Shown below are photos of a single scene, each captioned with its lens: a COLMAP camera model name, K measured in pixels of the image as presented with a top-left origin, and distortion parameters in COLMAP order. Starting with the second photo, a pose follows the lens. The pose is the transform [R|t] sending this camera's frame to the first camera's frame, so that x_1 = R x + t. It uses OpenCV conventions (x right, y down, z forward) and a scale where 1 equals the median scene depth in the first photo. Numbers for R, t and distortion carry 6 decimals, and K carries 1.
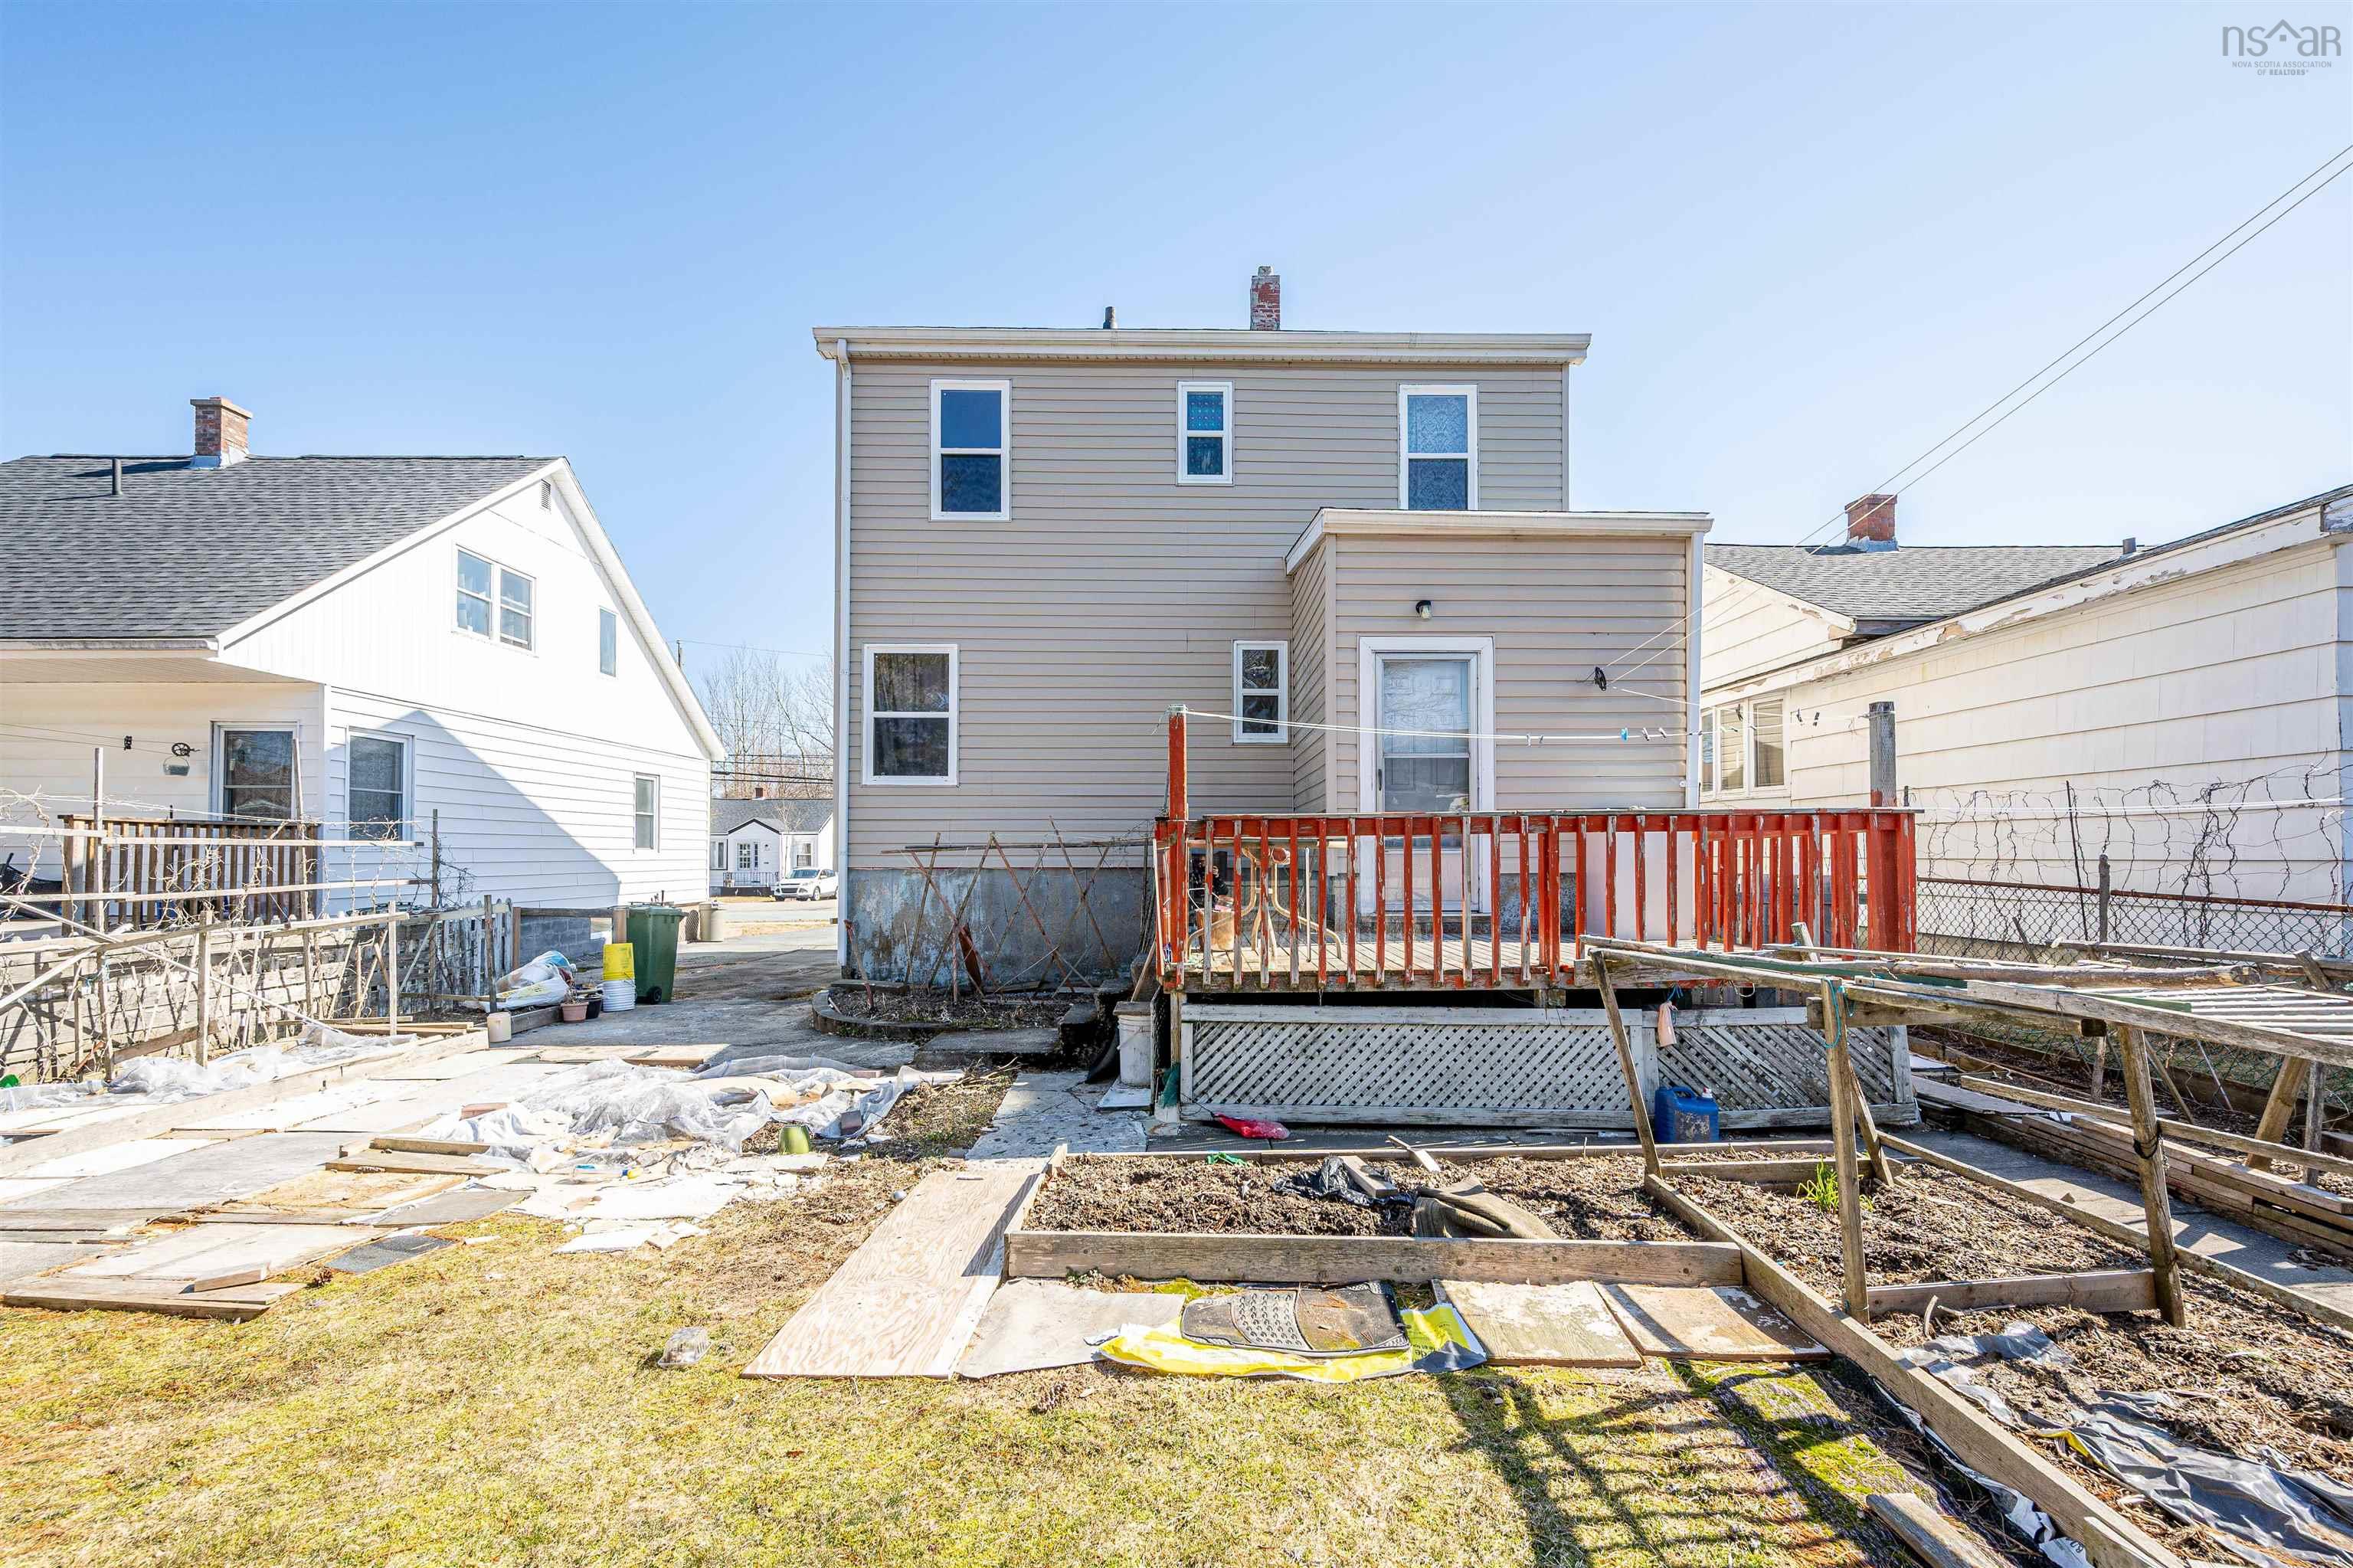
lens RADIAL K [[965.6, 0, 1227.7], [0, 965.6, 842.1], [0, 0, 1]] dist [-0.001177, -0.000346]
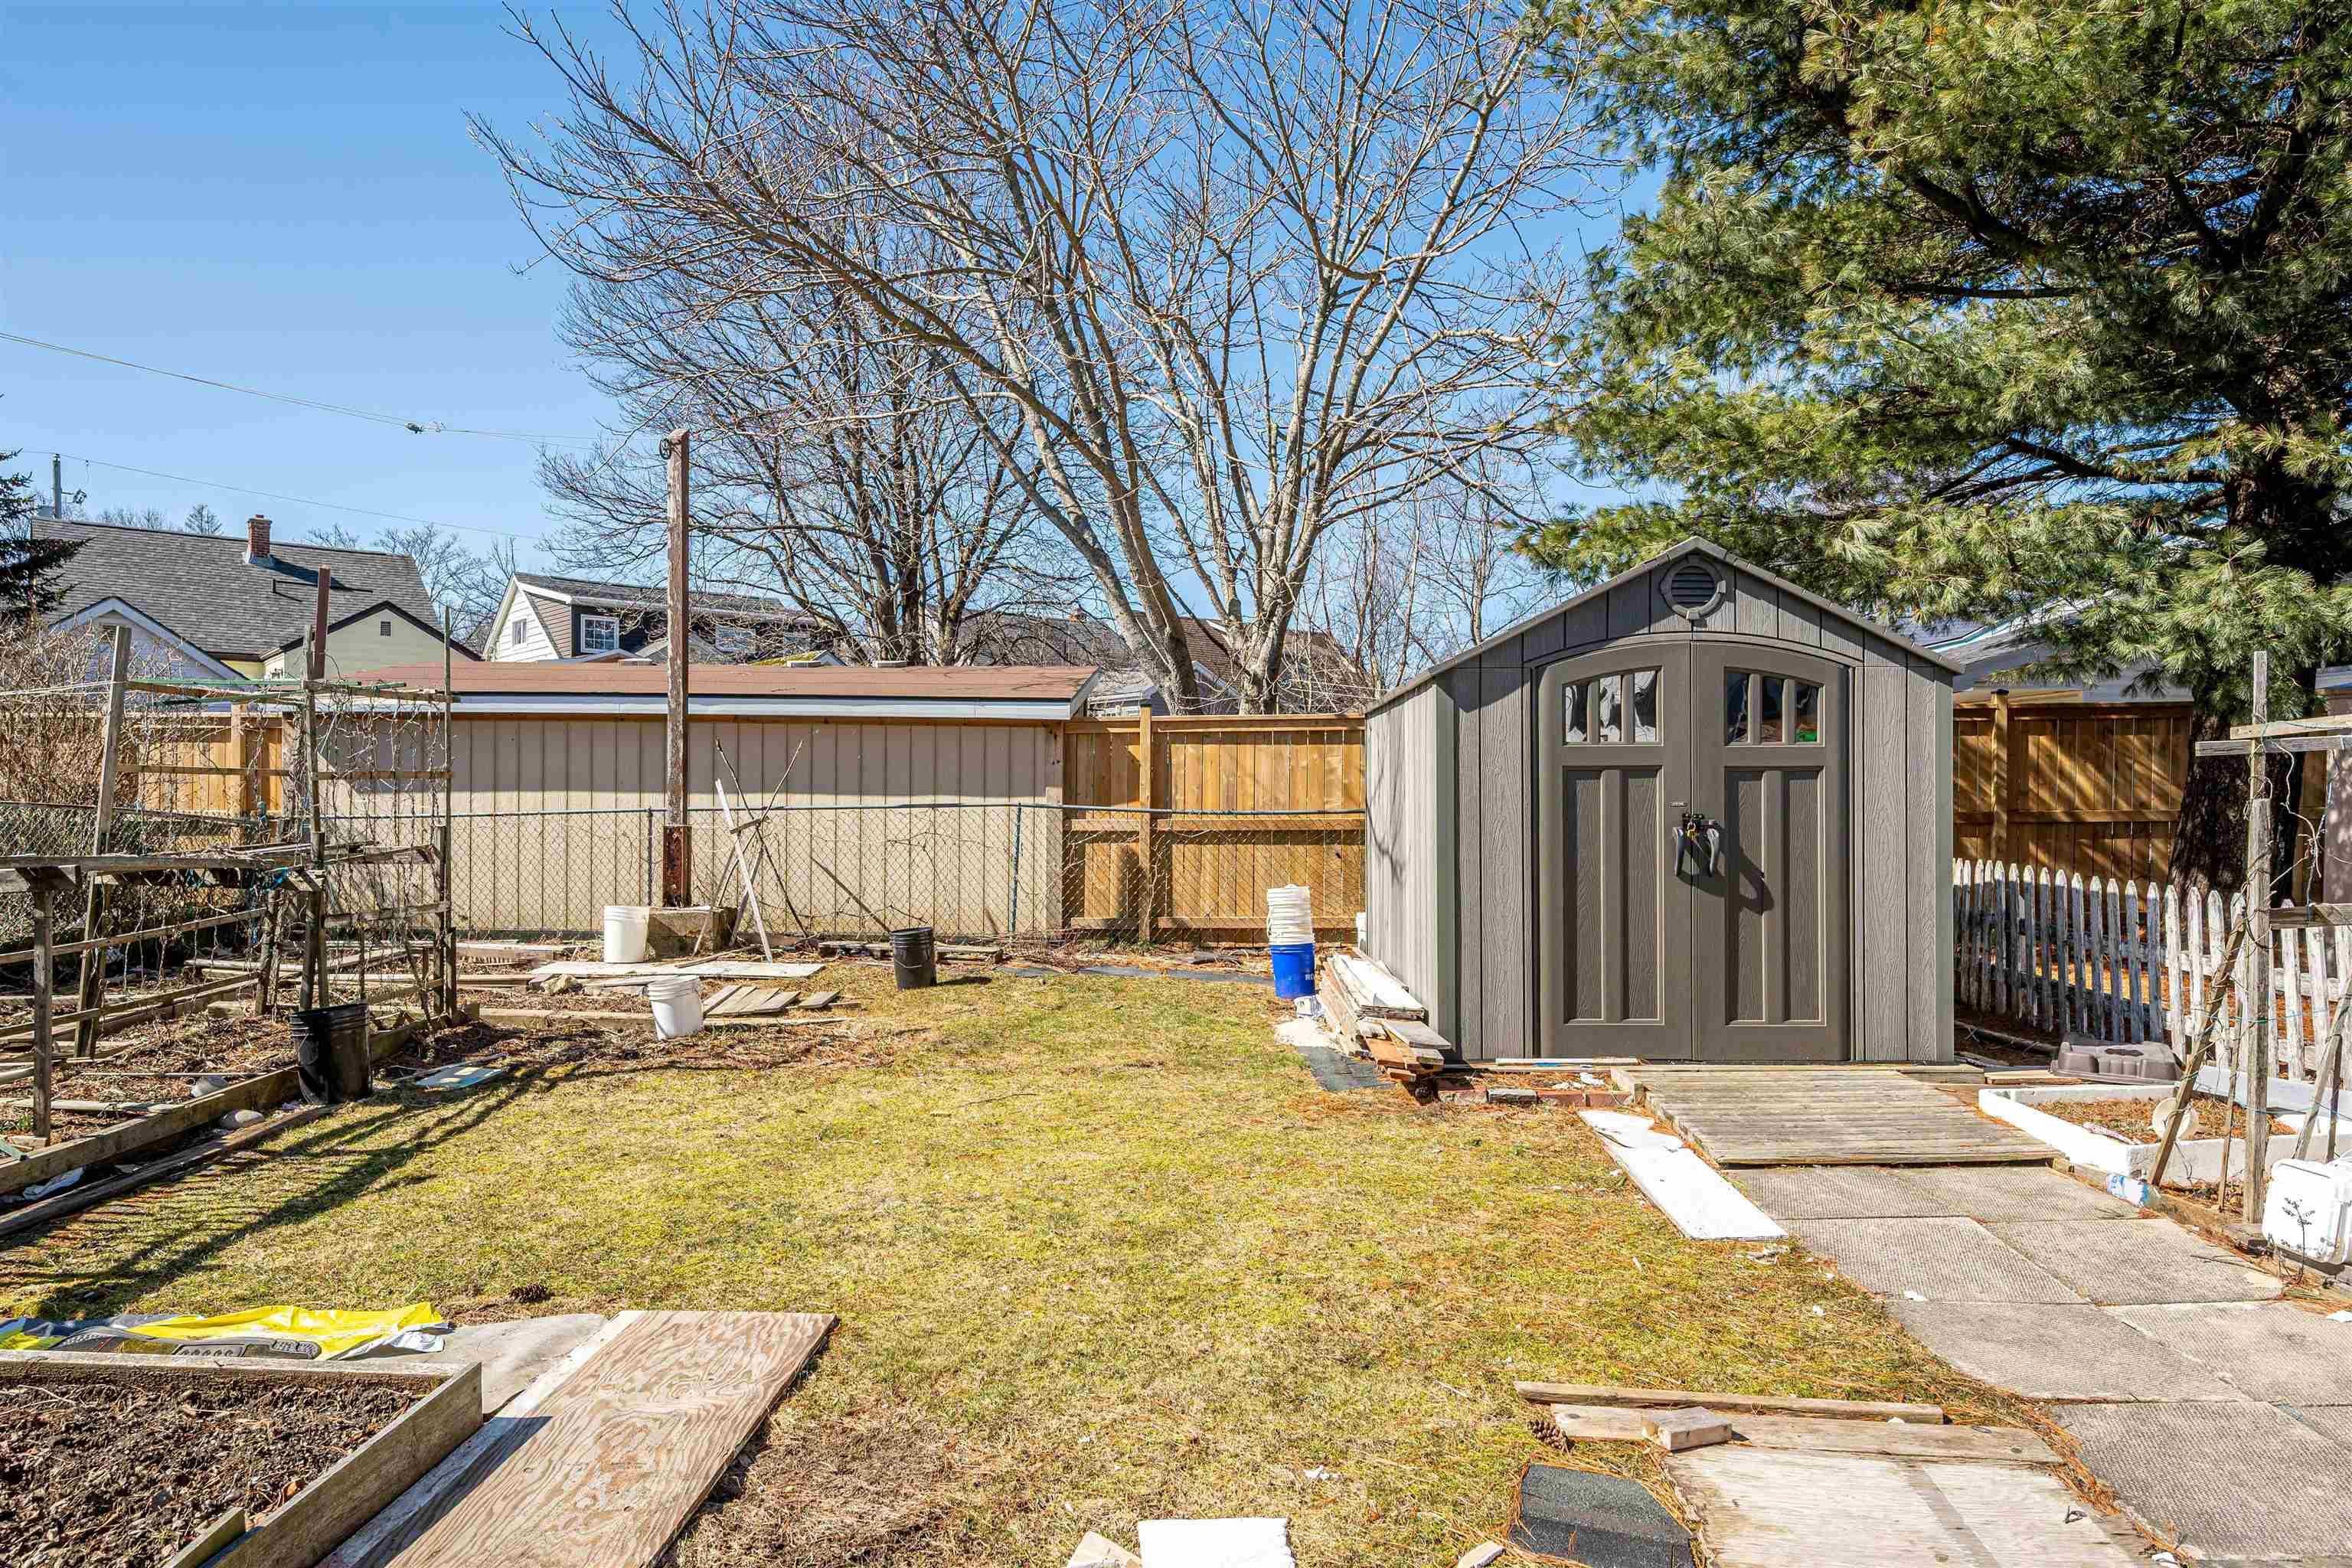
lens RADIAL K [[1417.1, 0, 1152.7], [0, 1417.1, 788.8], [0, 0, 1]] dist [-0.002152, 0.000852]
pose [[-0.996699, -0.006472, 0.080926, -0.250012], [-0.007734, 0.999853, -0.015289, 0.016115], [-0.080815, -0.015865, -0.996603, 0.636369]]
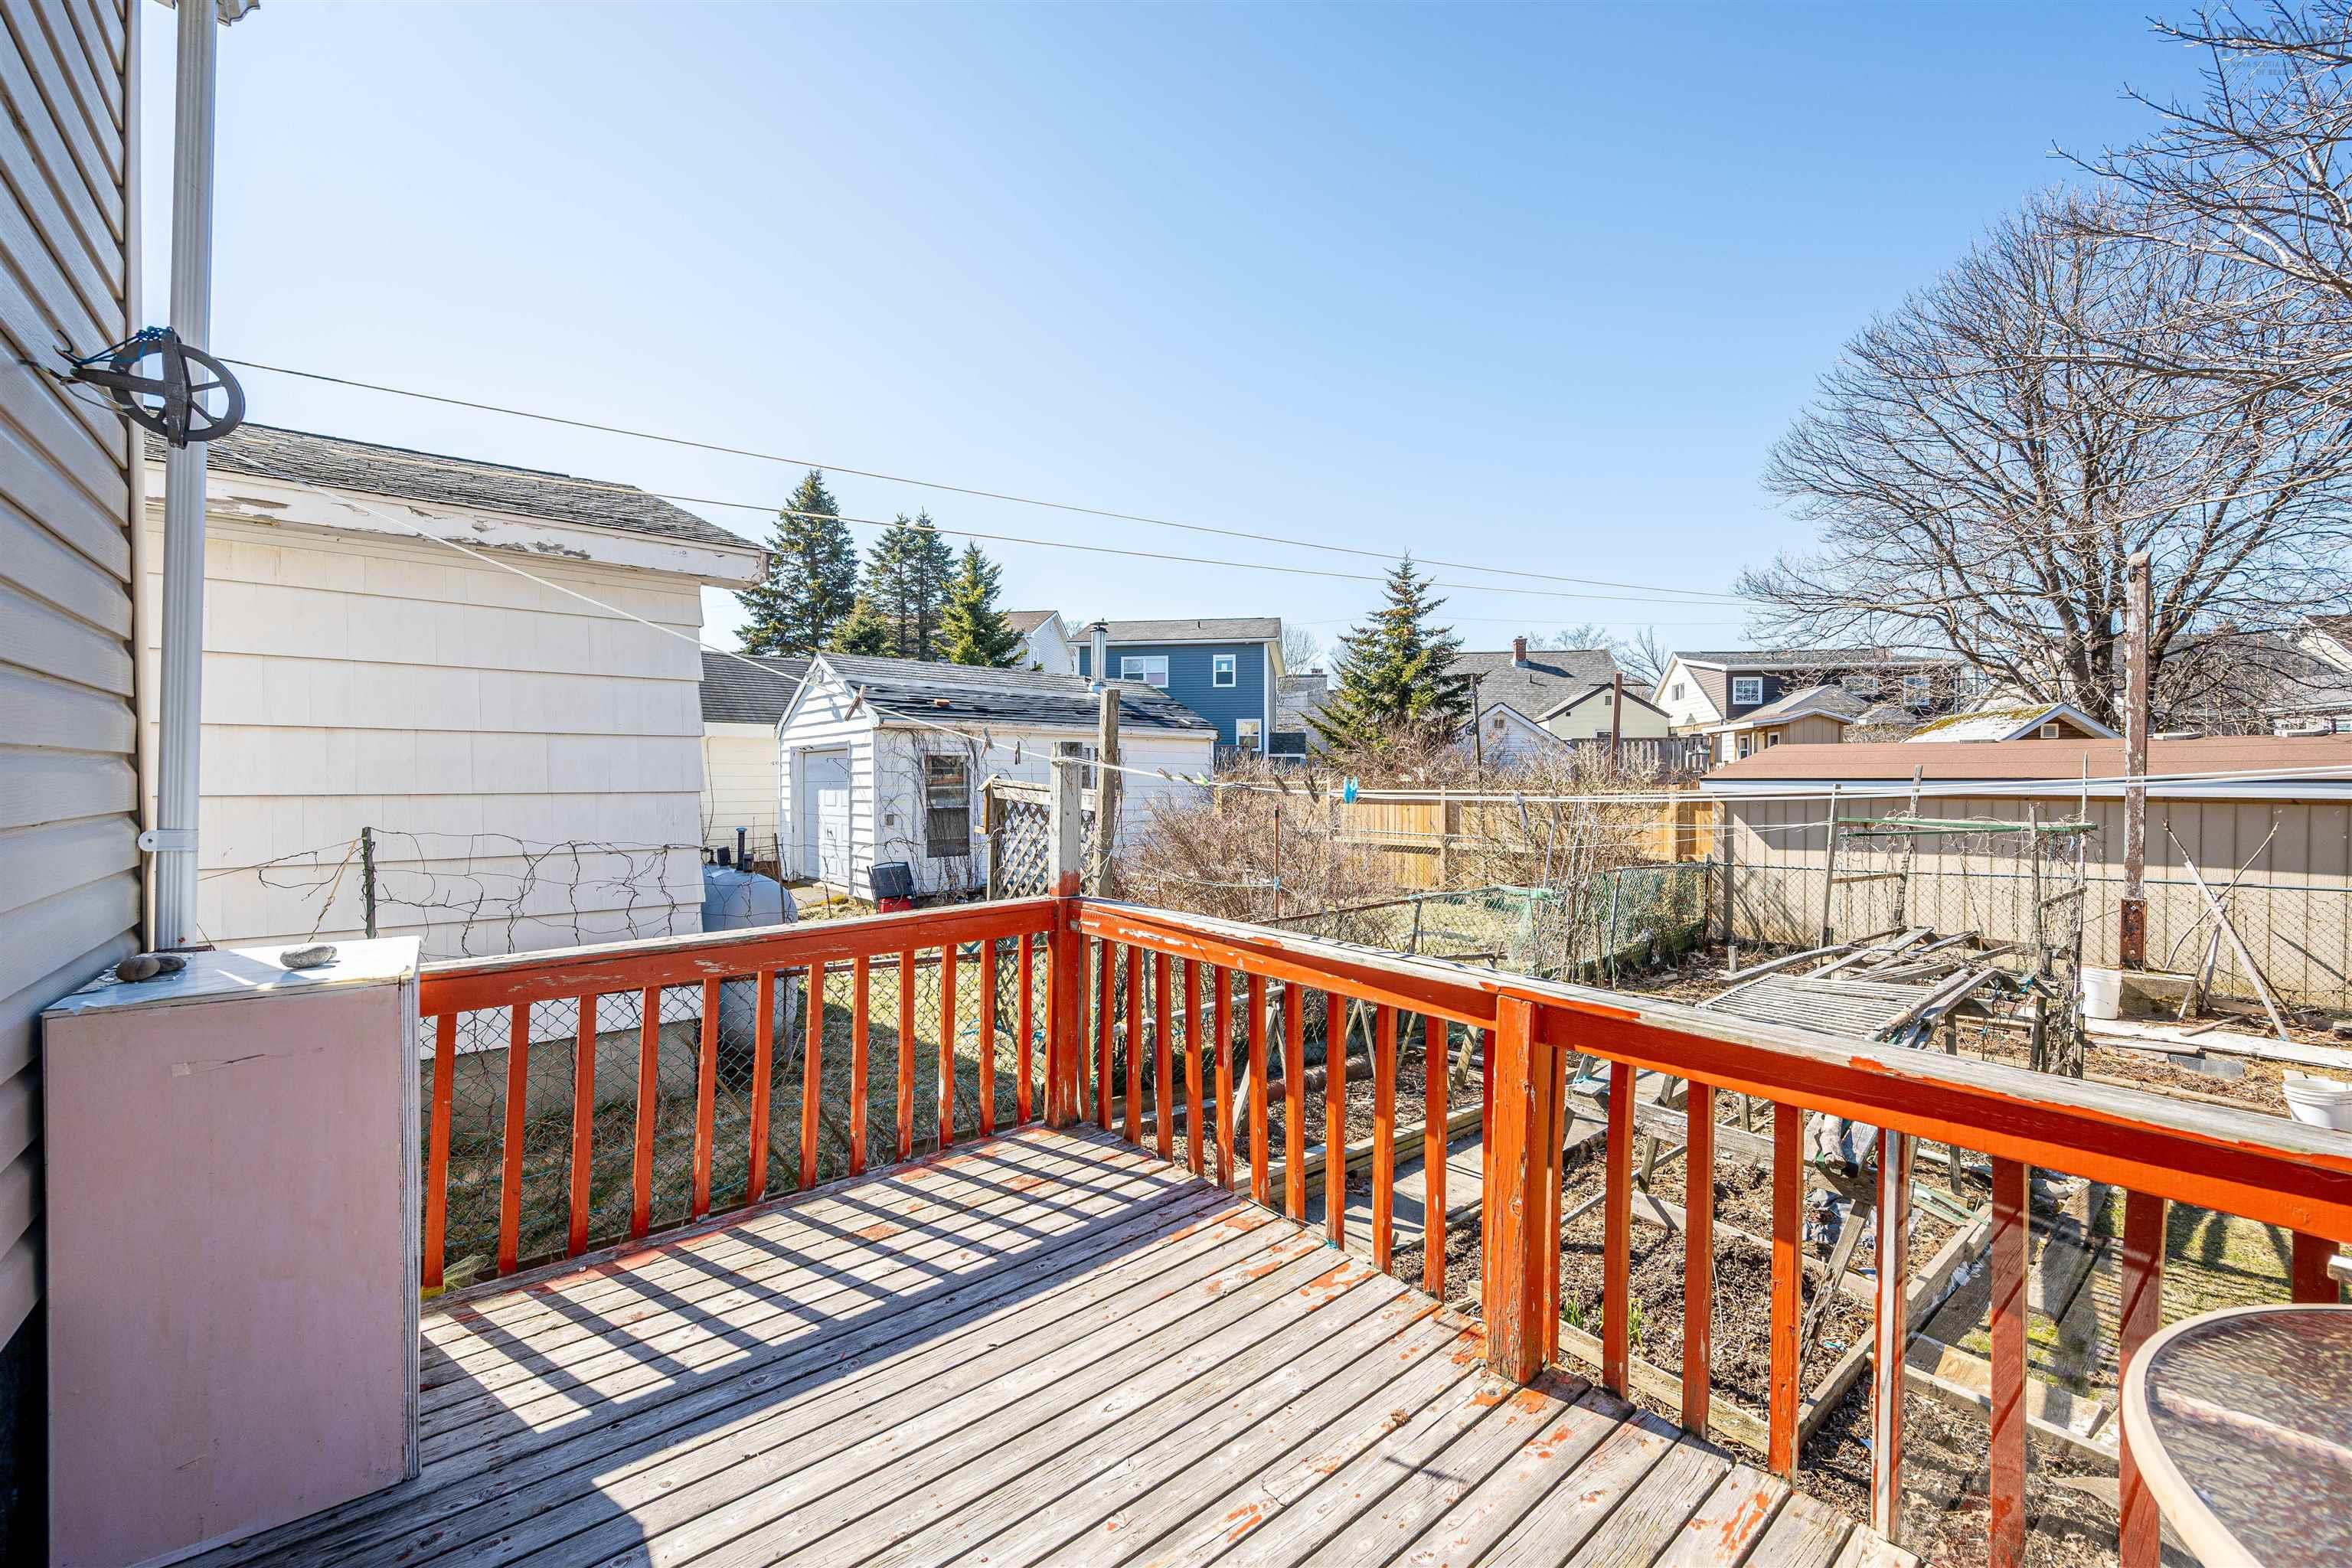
lens RADIAL K [[929.7, 0, 1206.9], [0, 929.7, 797.4], [0, 0, 1]] dist [0.000266, -0.000378]
pose [[-0.611851, -0.006136, 0.790949, 0.061546], [-0.004284, 0.999981, 0.004443, -0.060803], [-0.790961, -0.000670, -0.611866, 0.733557]]
